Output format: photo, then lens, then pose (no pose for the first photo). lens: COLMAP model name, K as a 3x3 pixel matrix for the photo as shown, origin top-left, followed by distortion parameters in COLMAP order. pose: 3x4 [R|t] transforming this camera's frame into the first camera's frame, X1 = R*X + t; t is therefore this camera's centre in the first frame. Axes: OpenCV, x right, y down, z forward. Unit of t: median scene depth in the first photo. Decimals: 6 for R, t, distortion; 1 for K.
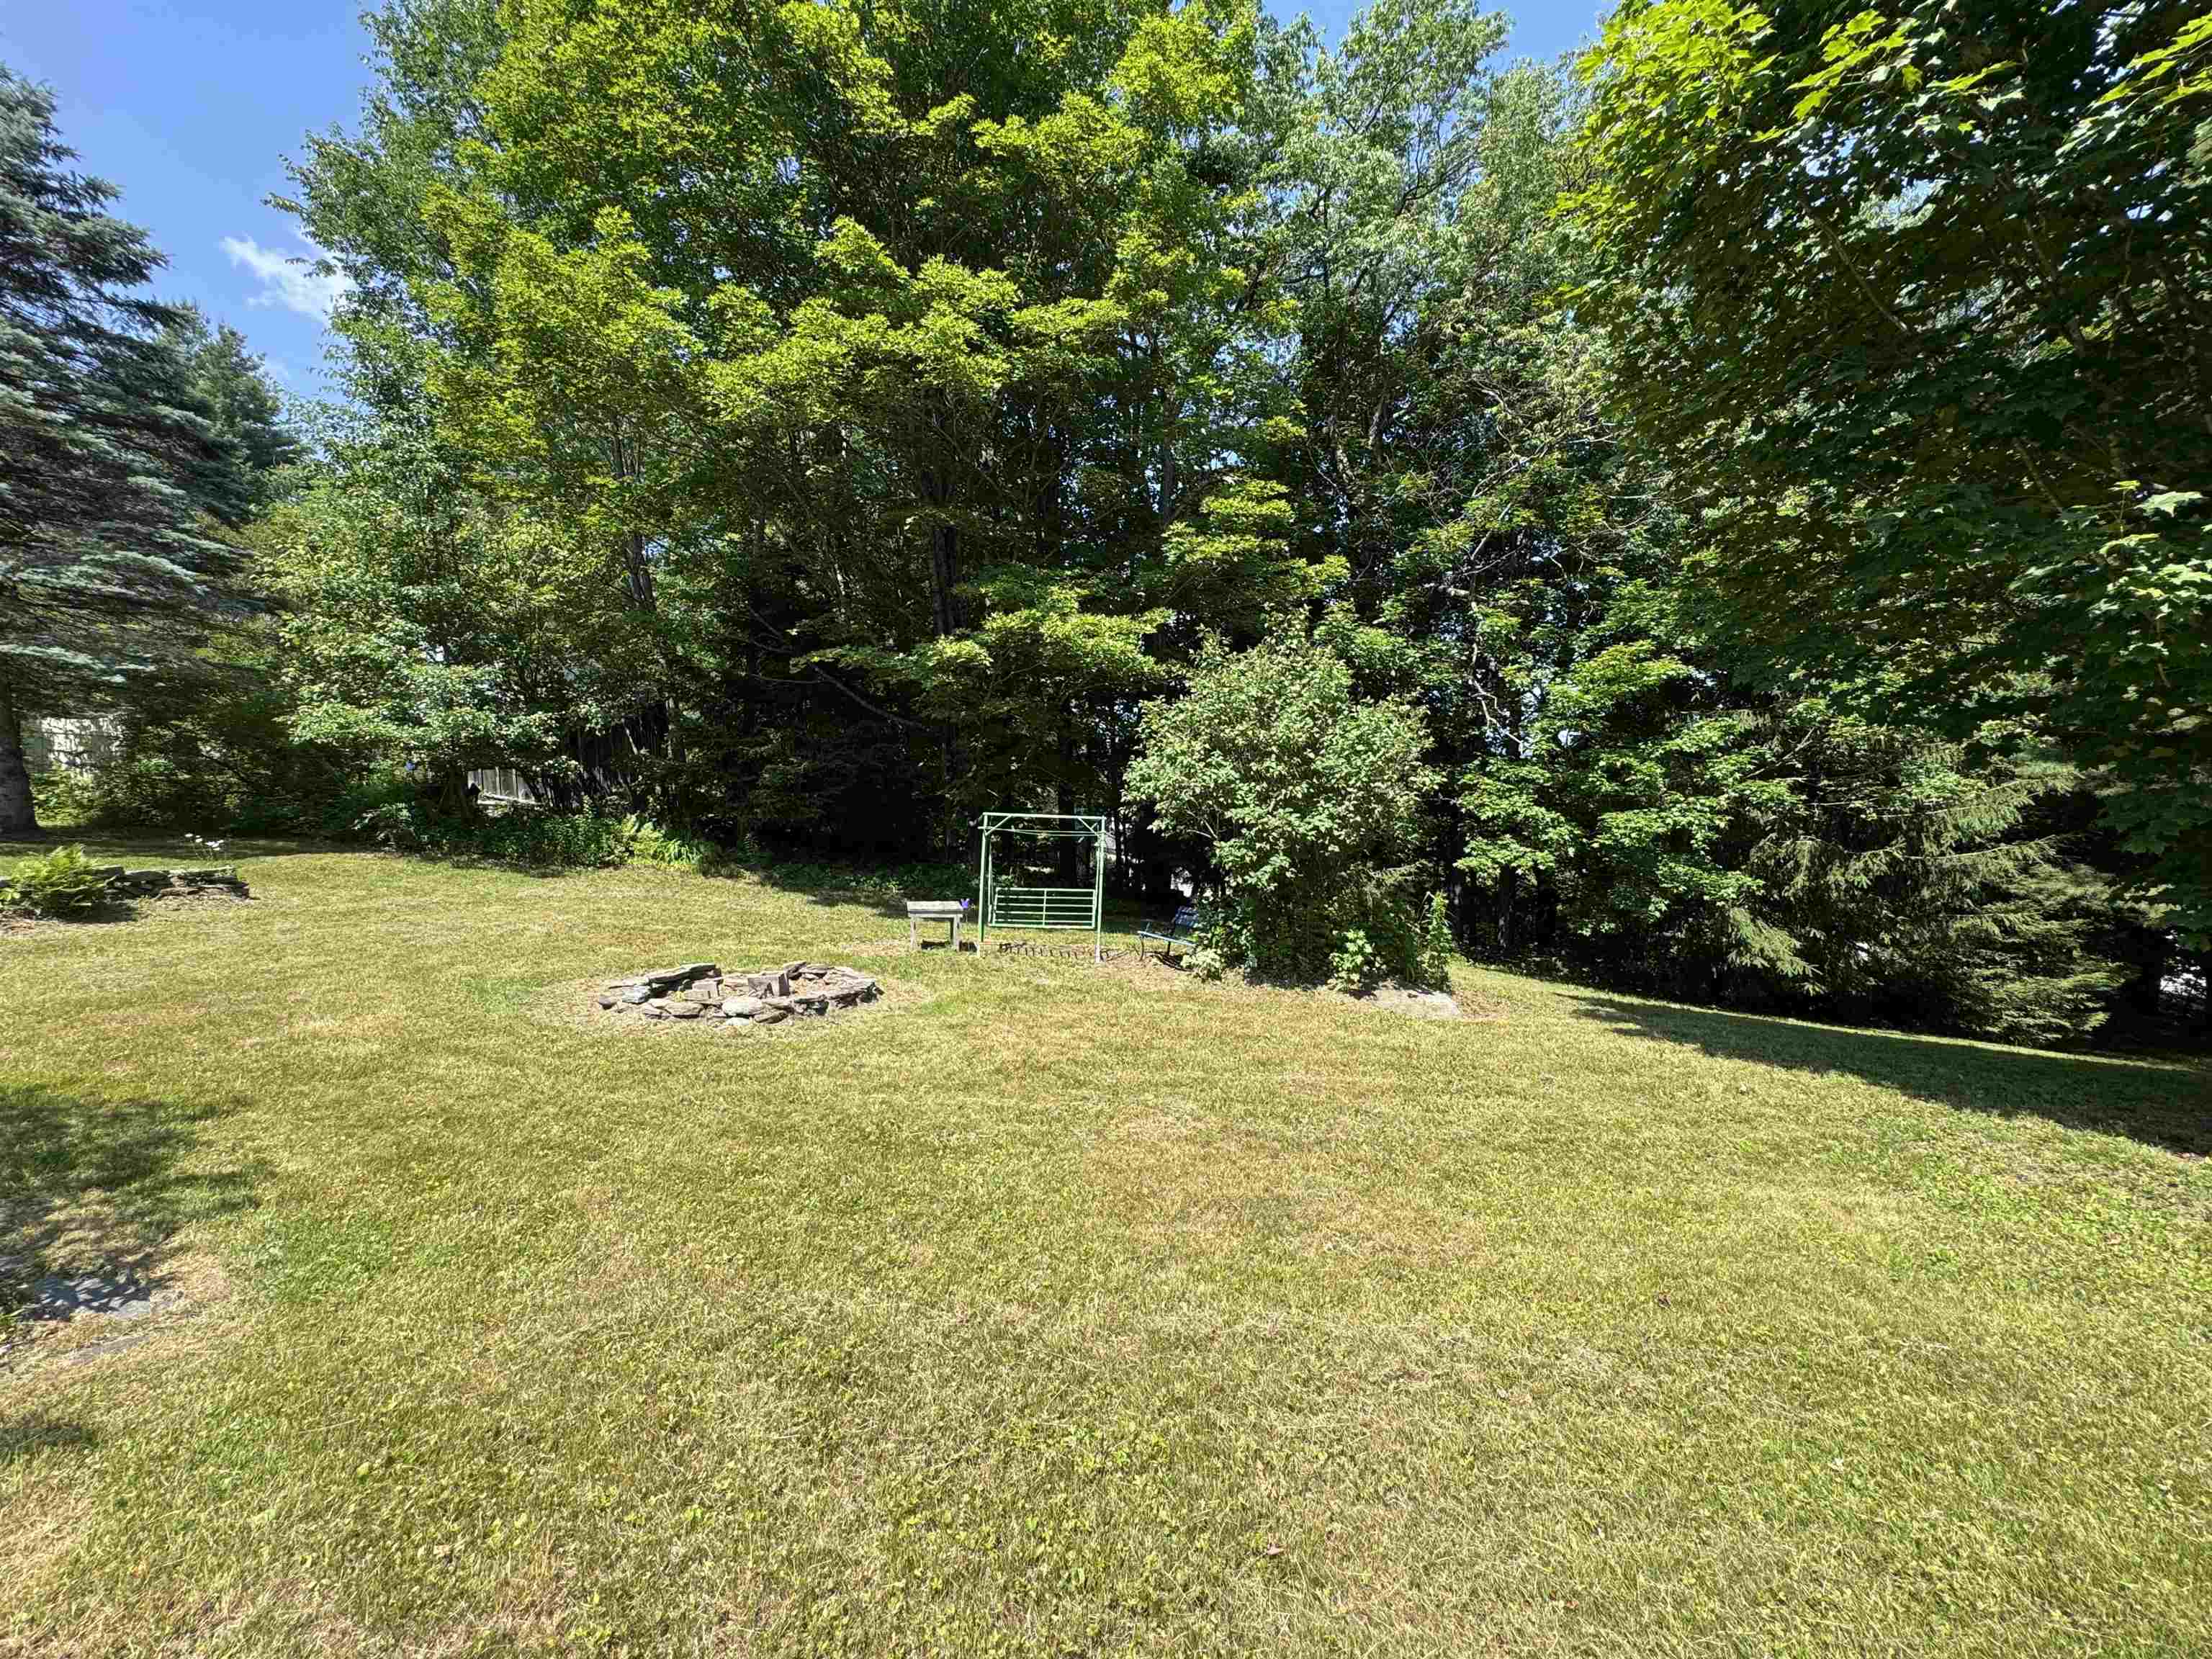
lens RADIAL K [[881.3, 0, 1106.0], [0, 881.3, 829.5], [0, 0, 1]] dist [-0.002940, 0.000307]
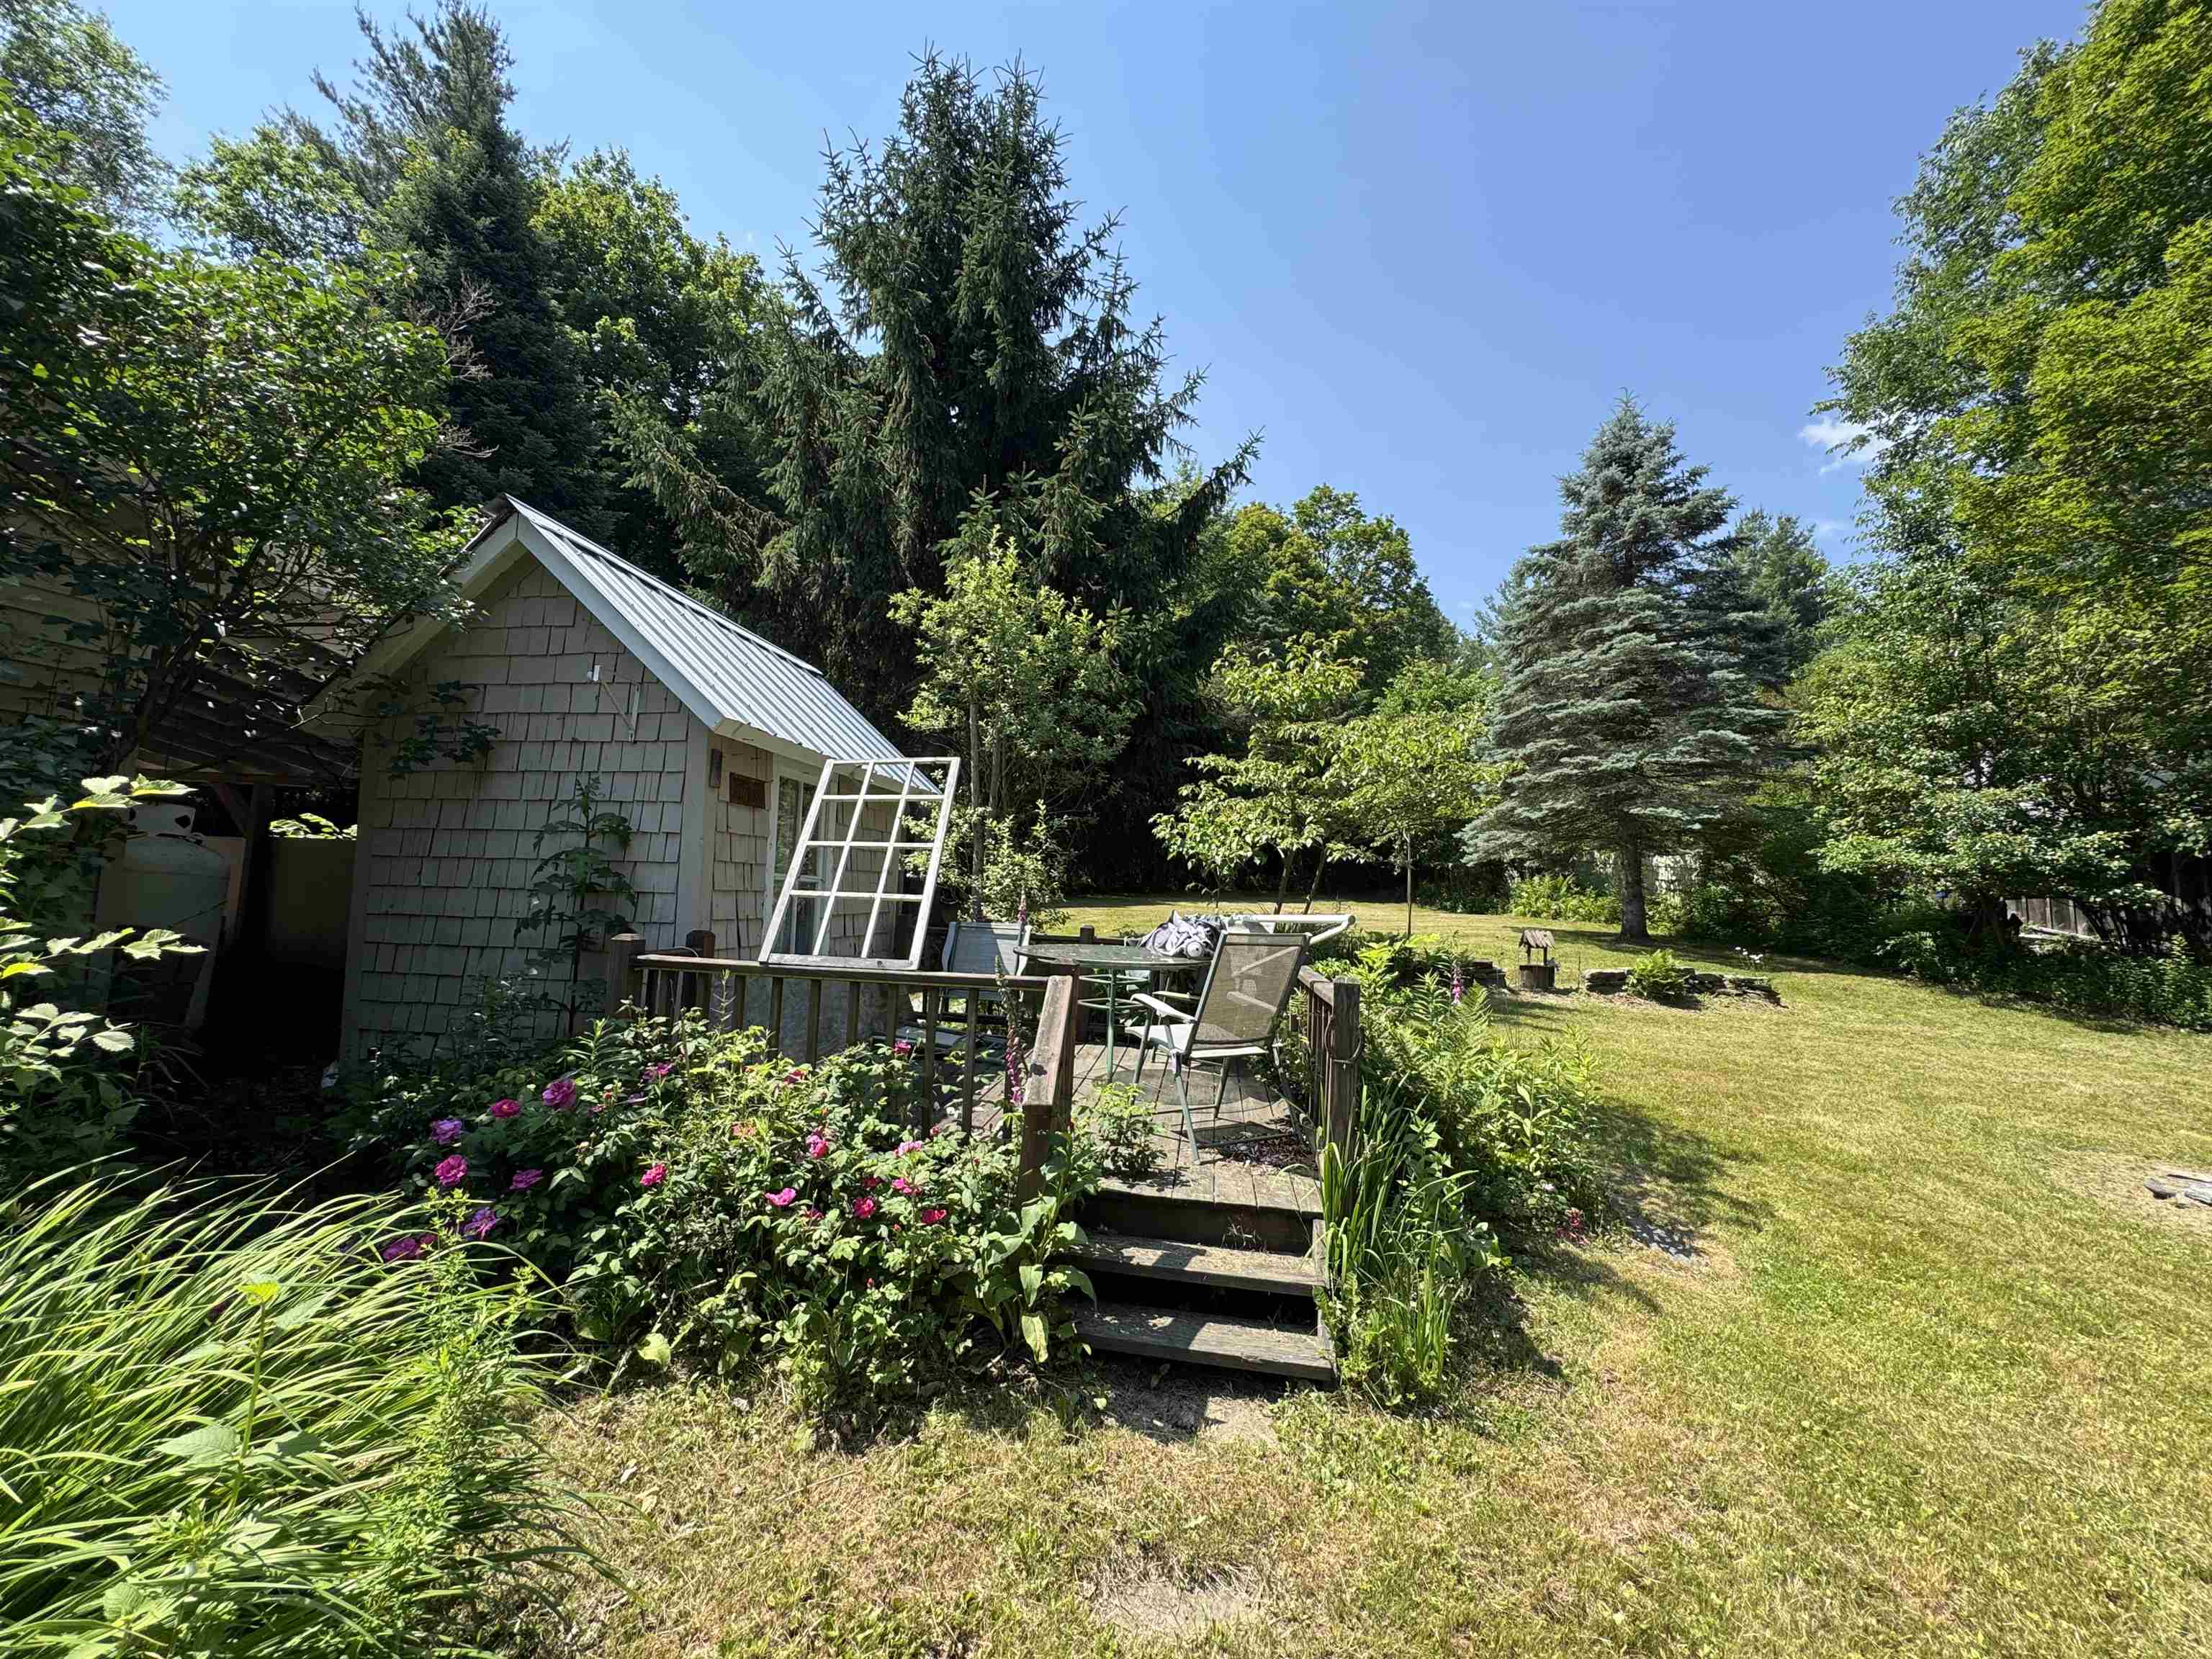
lens RADIAL K [[878.5, 0, 1101.2], [0, 878.5, 831.8], [0, 0, 1]] dist [-0.001576, -0.000723]
pose [[0.131281, -0.058437, -0.989621, 0.060259], [-0.079466, 0.994428, -0.069263, -0.000017], [0.988155, 0.087734, 0.125906, -0.048683]]
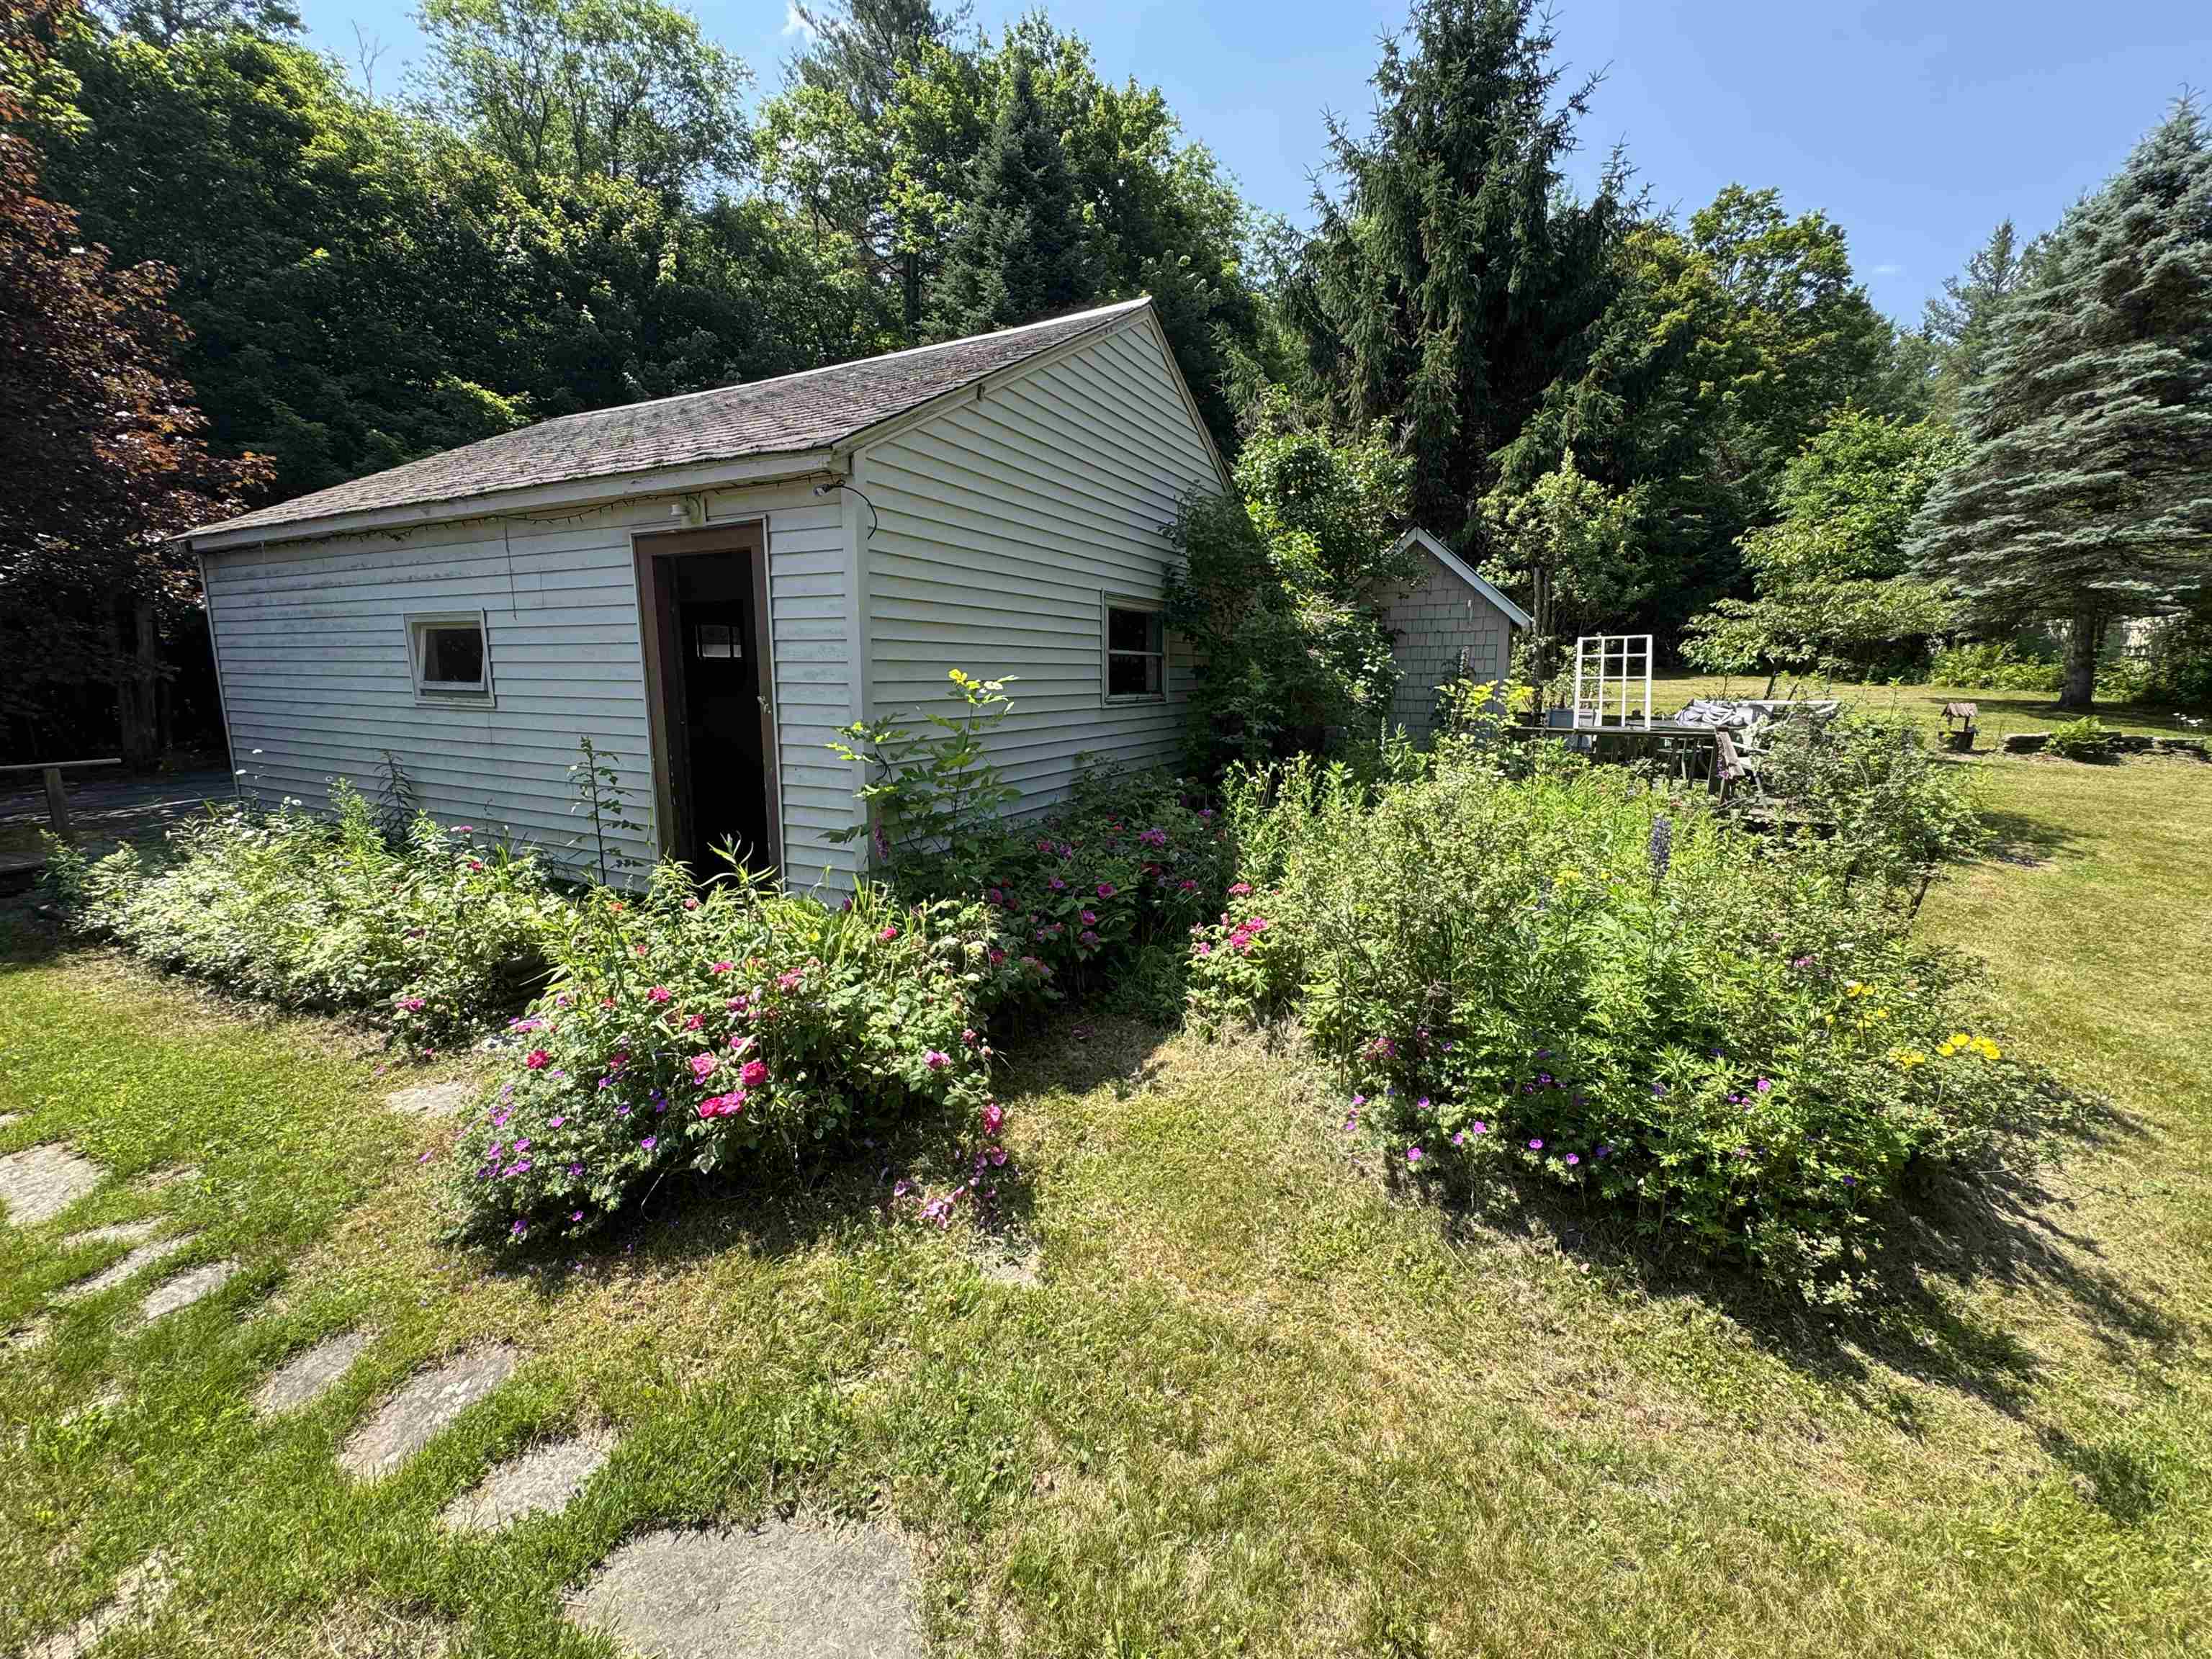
lens RADIAL K [[878.8, 0, 1094.9], [0, 878.8, 829.0], [0, 0, 1]] dist [-0.003128, 0.000006]
pose [[-0.177989, 0.181389, -0.967170, 0.512498], [-0.038798, 0.980806, 0.191086, -0.010411], [0.983267, 0.071536, -0.167535, -0.362011]]
